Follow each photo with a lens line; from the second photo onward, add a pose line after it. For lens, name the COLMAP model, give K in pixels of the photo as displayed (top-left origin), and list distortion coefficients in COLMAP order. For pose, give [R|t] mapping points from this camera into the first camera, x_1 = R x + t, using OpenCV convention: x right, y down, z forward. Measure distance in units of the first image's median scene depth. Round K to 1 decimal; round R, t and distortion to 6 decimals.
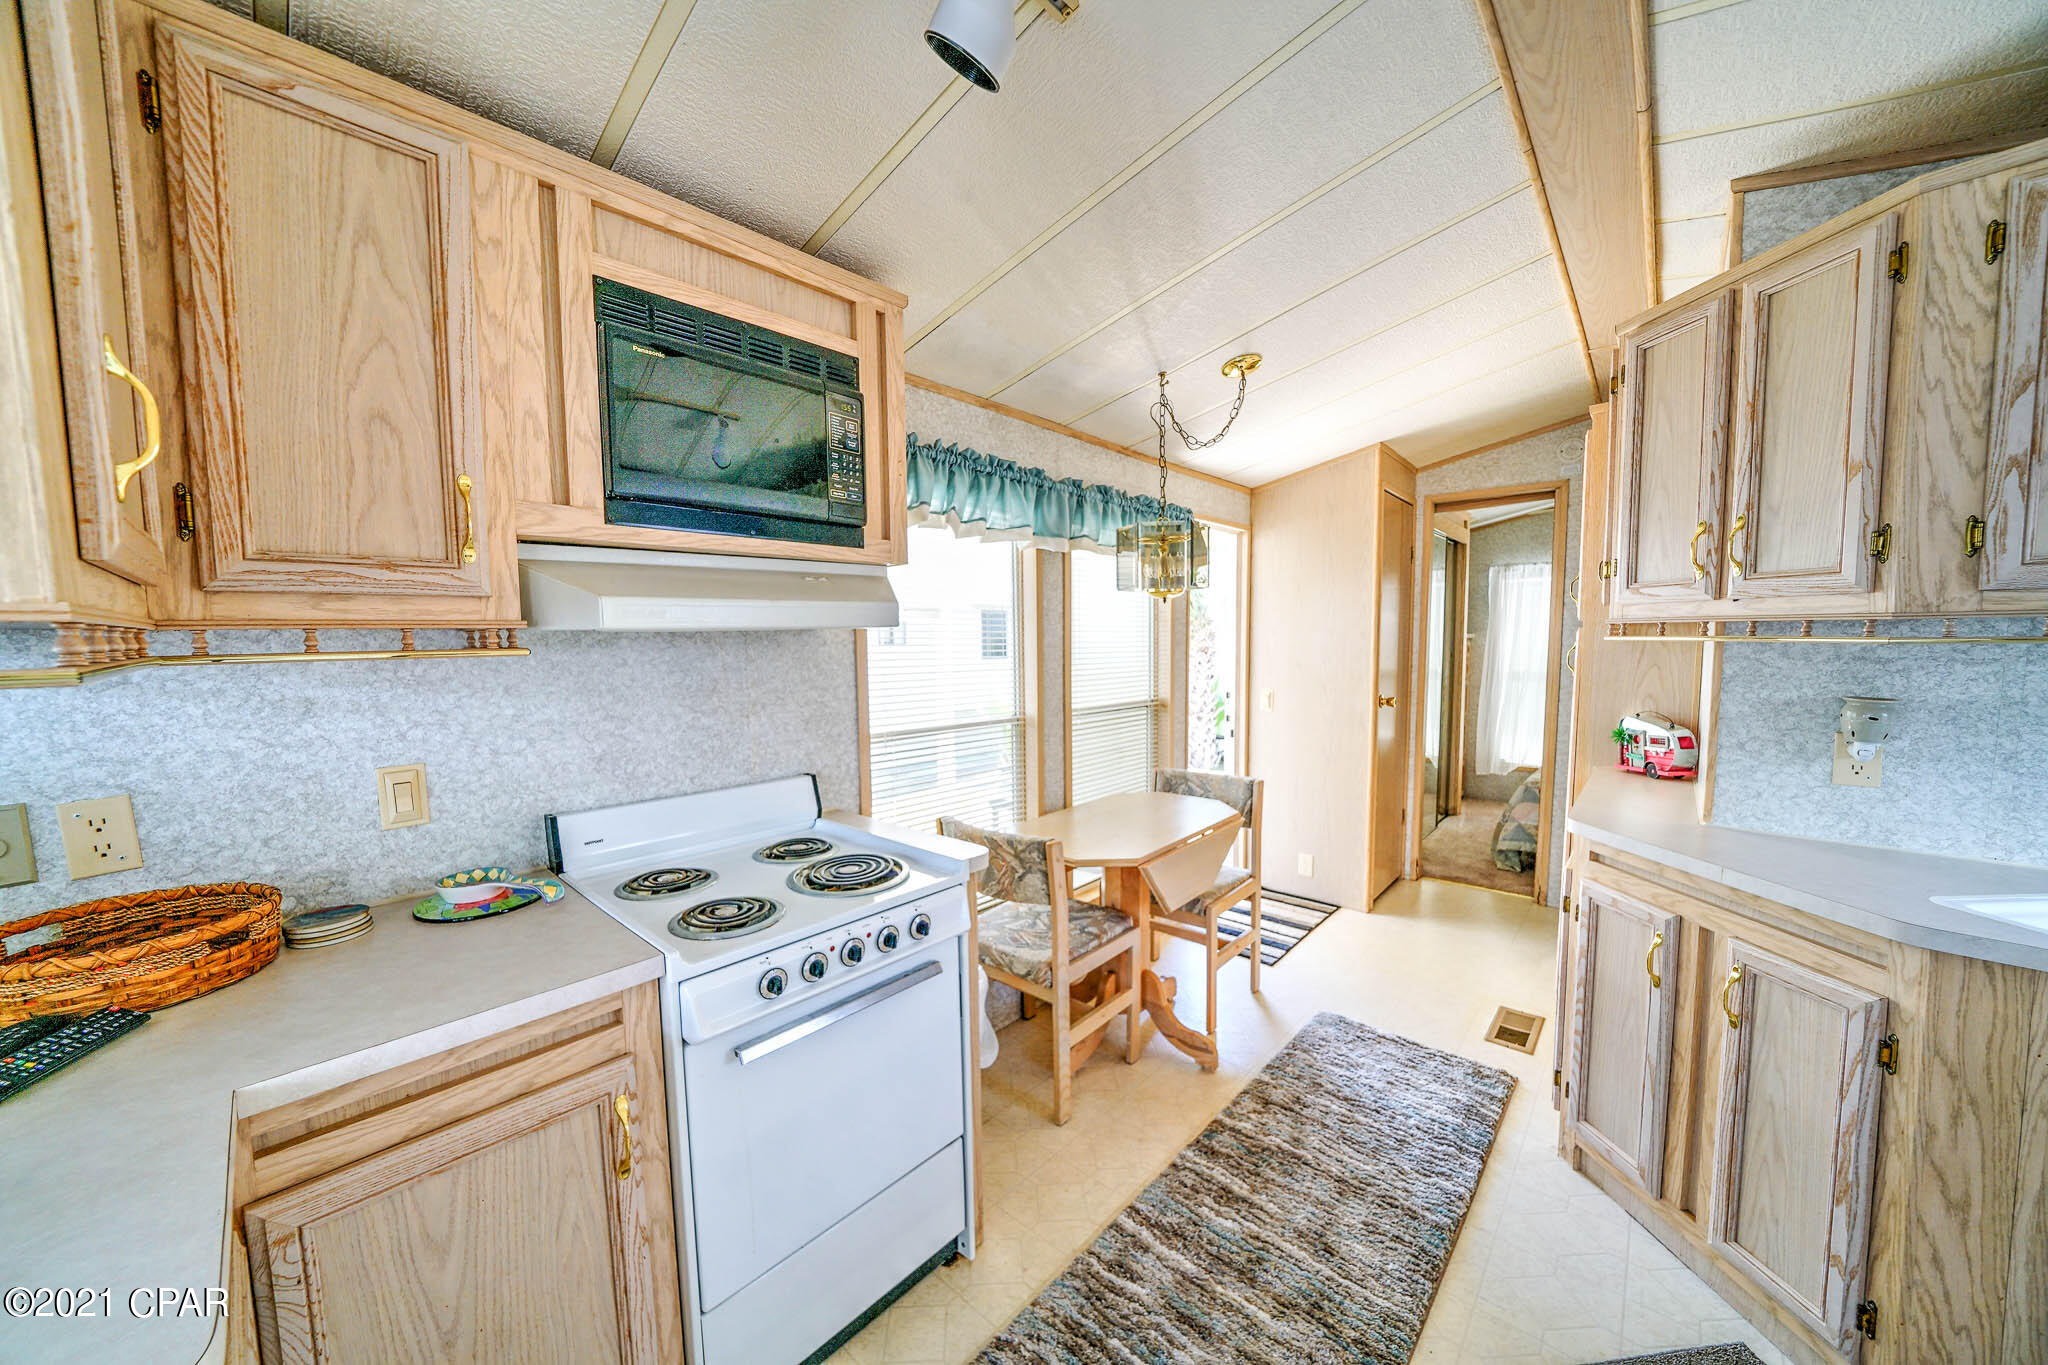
lens RADIAL K [[712.5, 0, 1004.9], [0, 712.5, 692.9], [0, 0, 1]] dist [-0.024820, 0.002595]
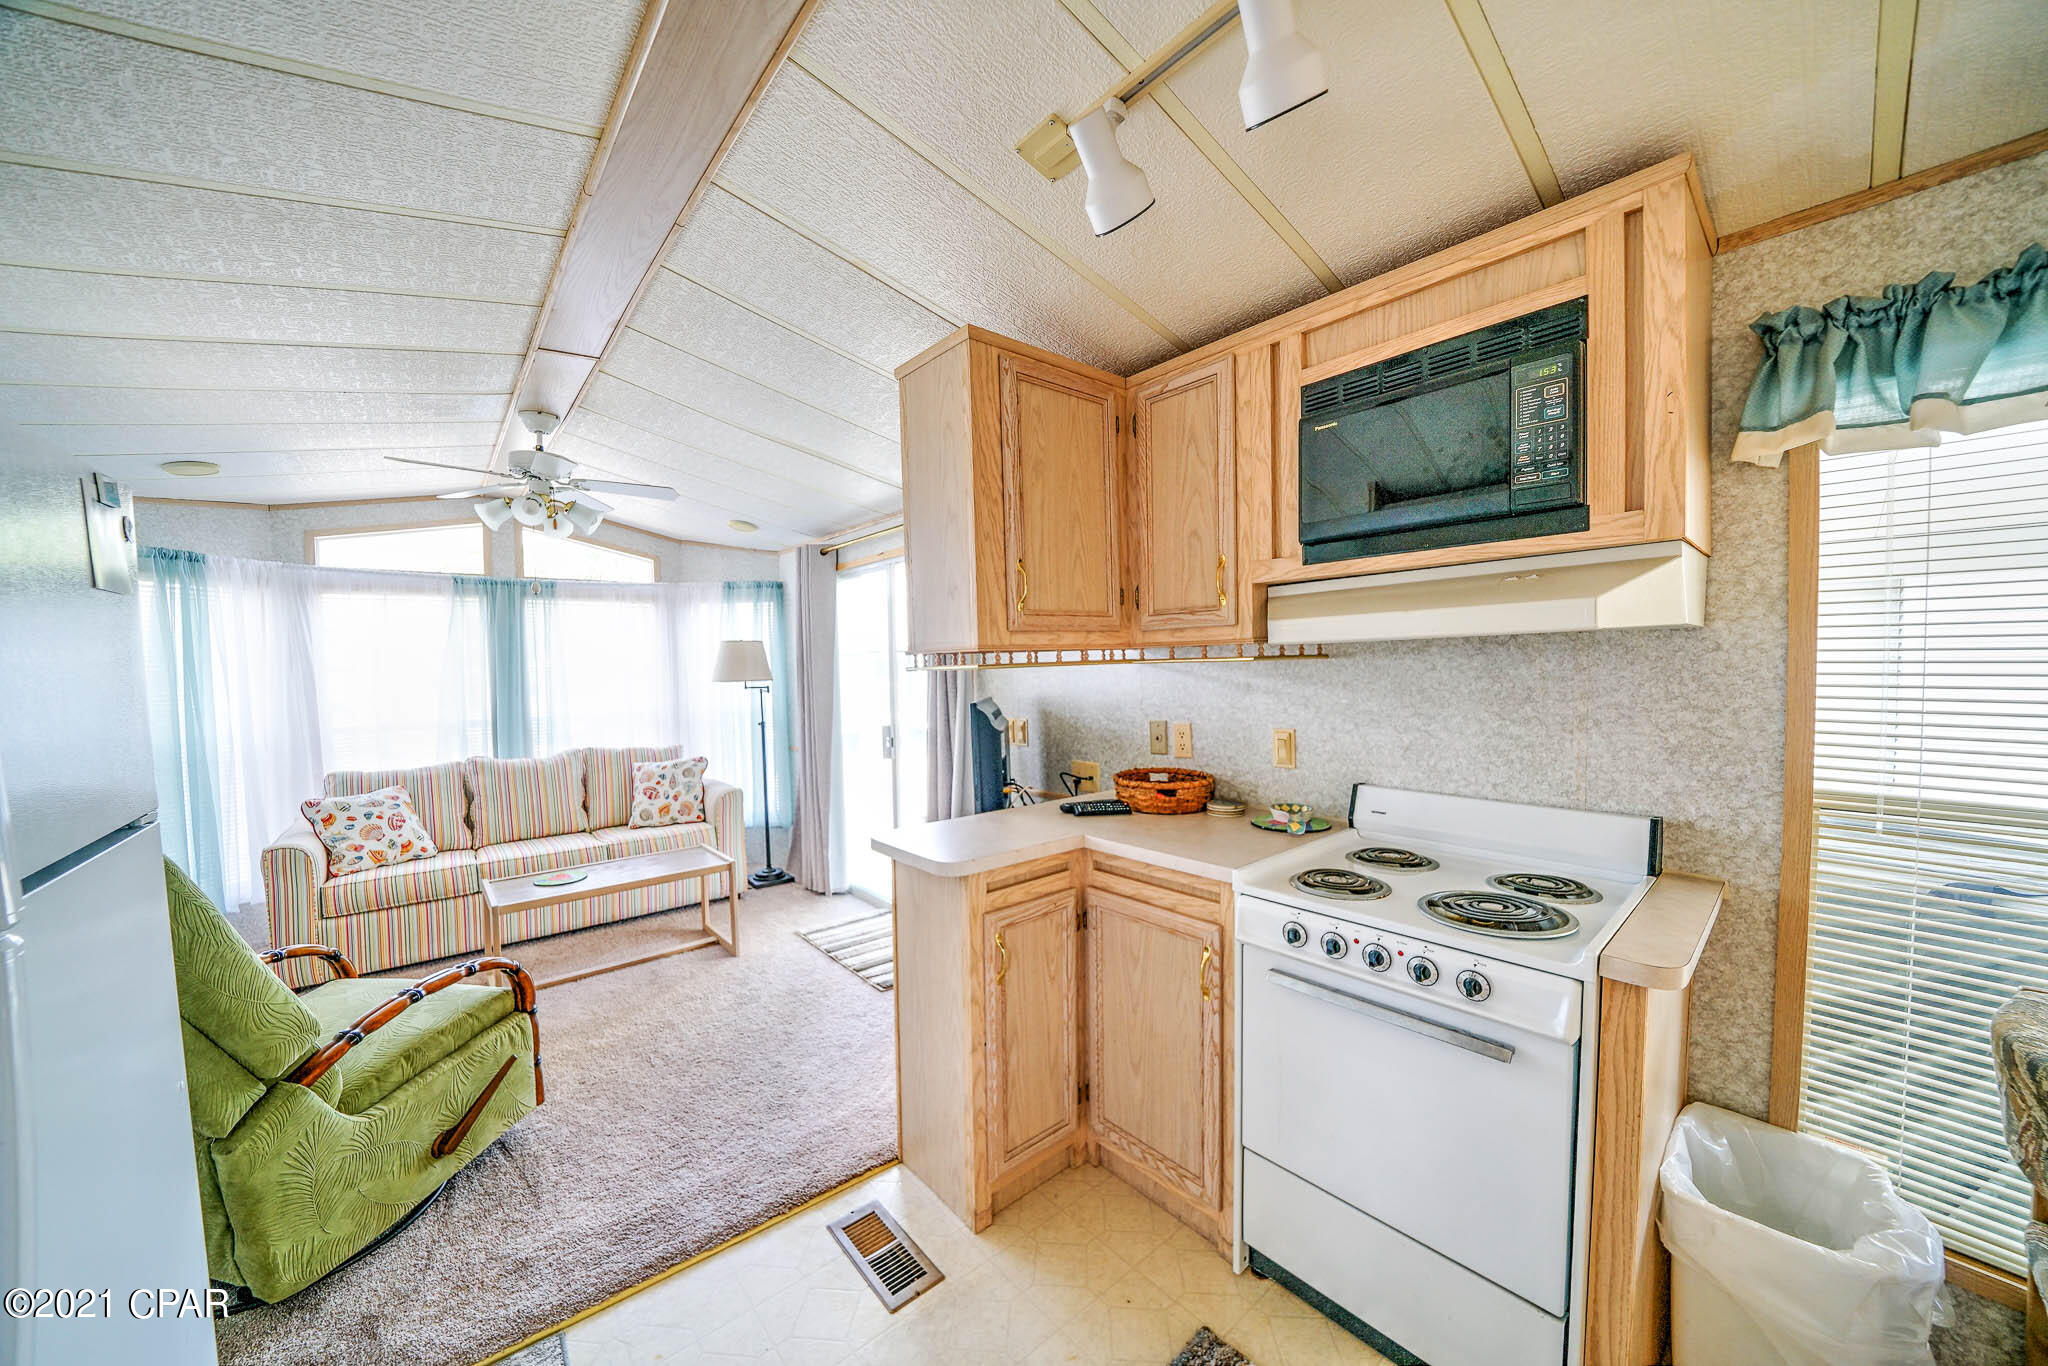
lens RADIAL K [[712.5, 0, 1004.9], [0, 712.5, 693.4], [0, 0, 1]] dist [-0.024820, 0.002595]
pose [[-0.118832, 0.056832, -0.991287, 0.623752], [-0.053893, 0.996520, 0.063593, -0.034446], [0.991451, 0.060981, -0.115356, 0.426946]]
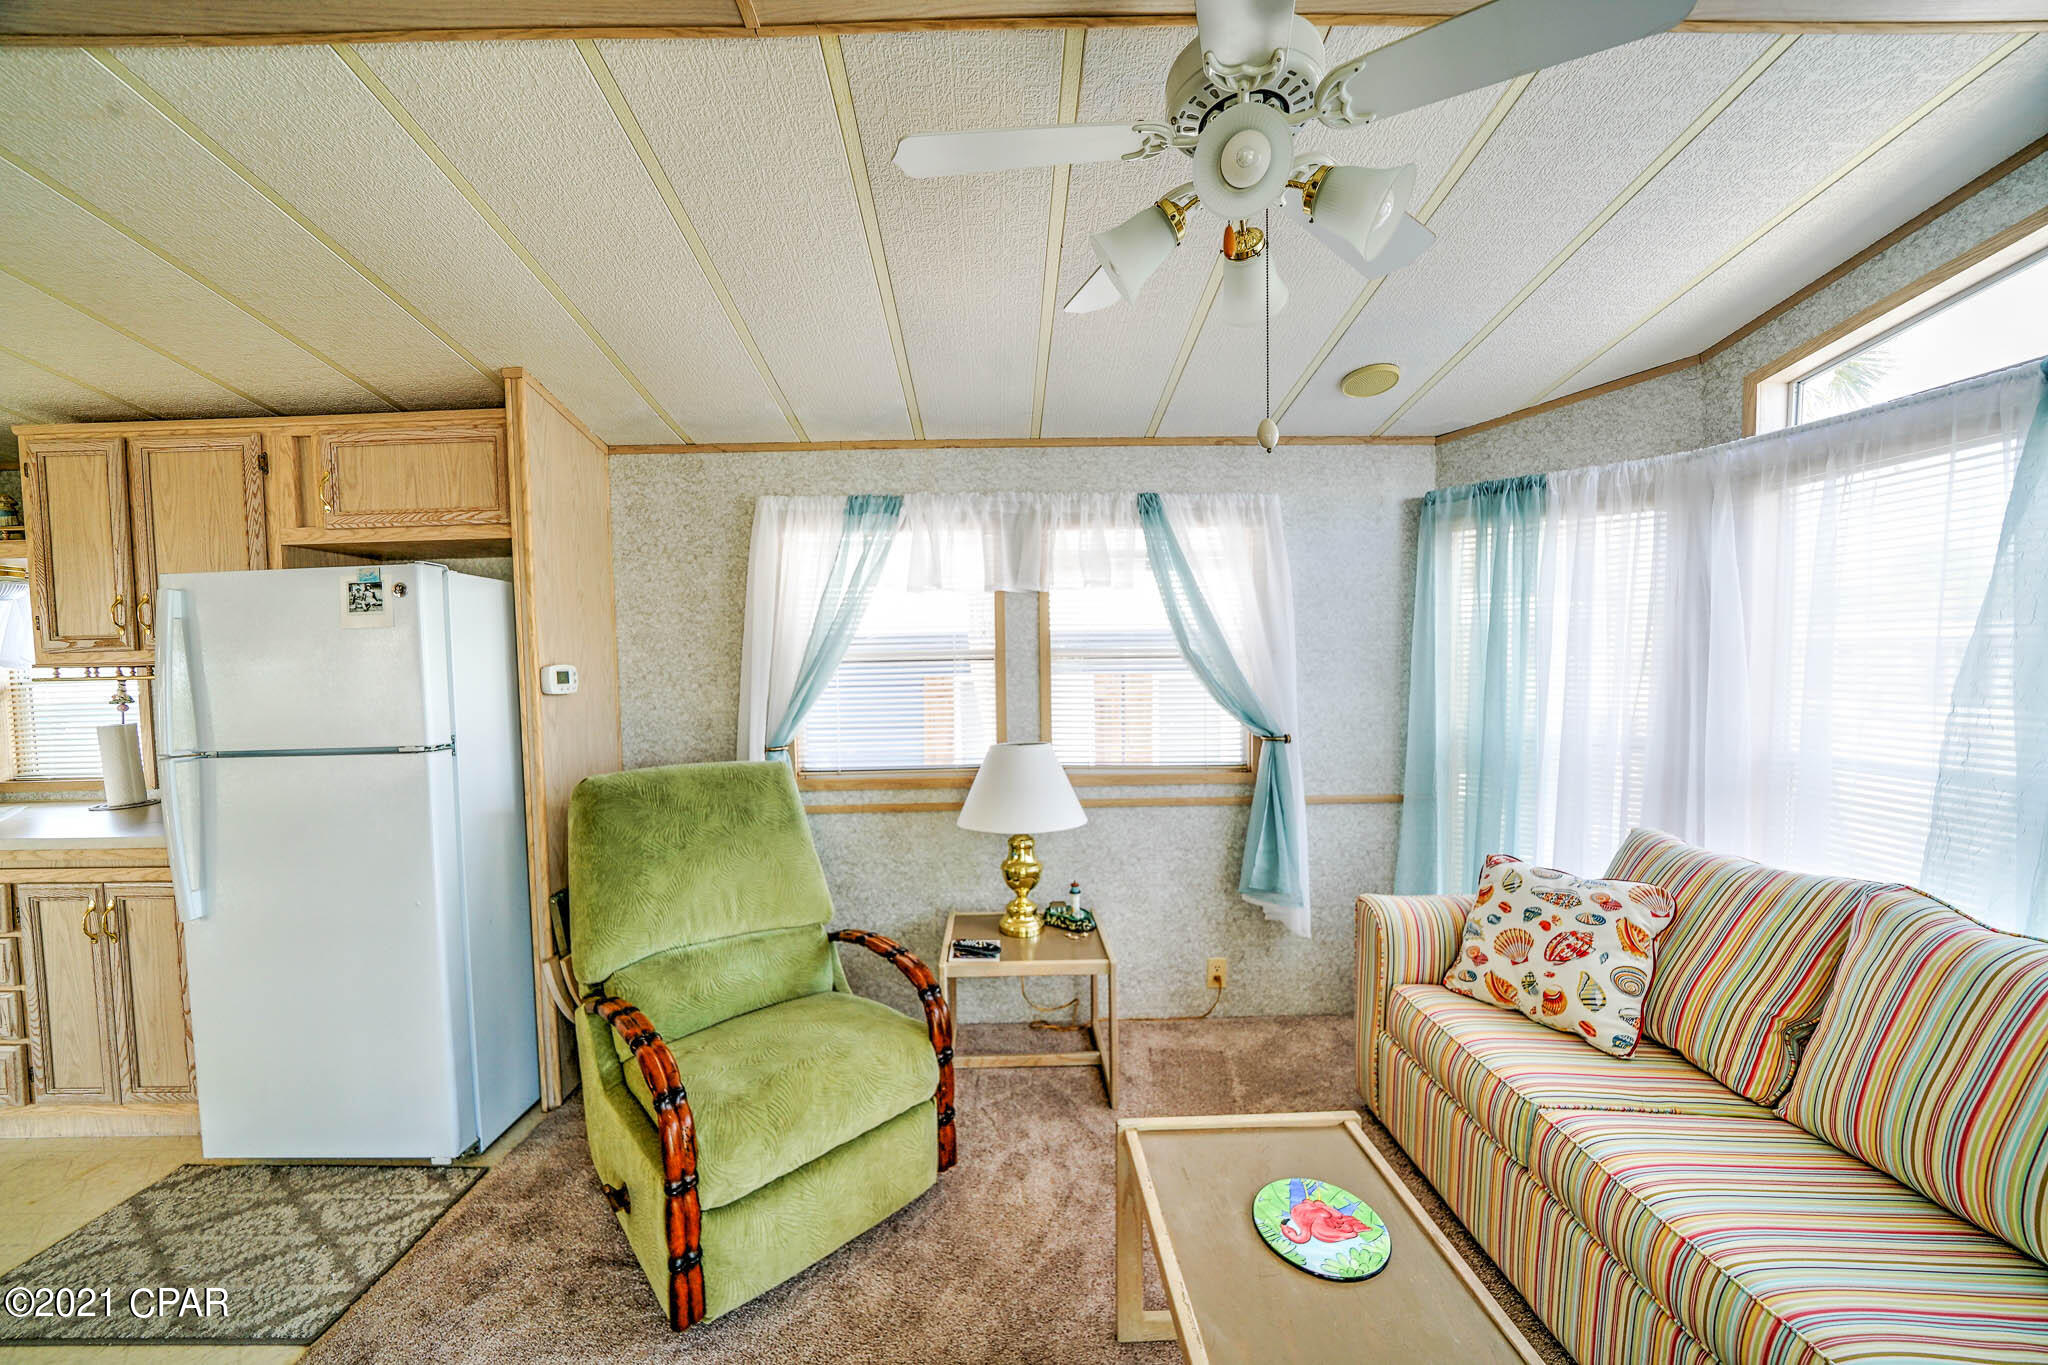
lens RADIAL K [[715.2, 0, 1007.3], [0, 715.2, 693.9], [0, 0, 1]] dist [-0.031477, 0.005142]
pose [[-0.695492, -0.012725, 0.718421, -1.310658], [0.078164, 0.992570, 0.093251, 0.036478], [-0.714269, 0.121010, -0.689330, -0.296088]]
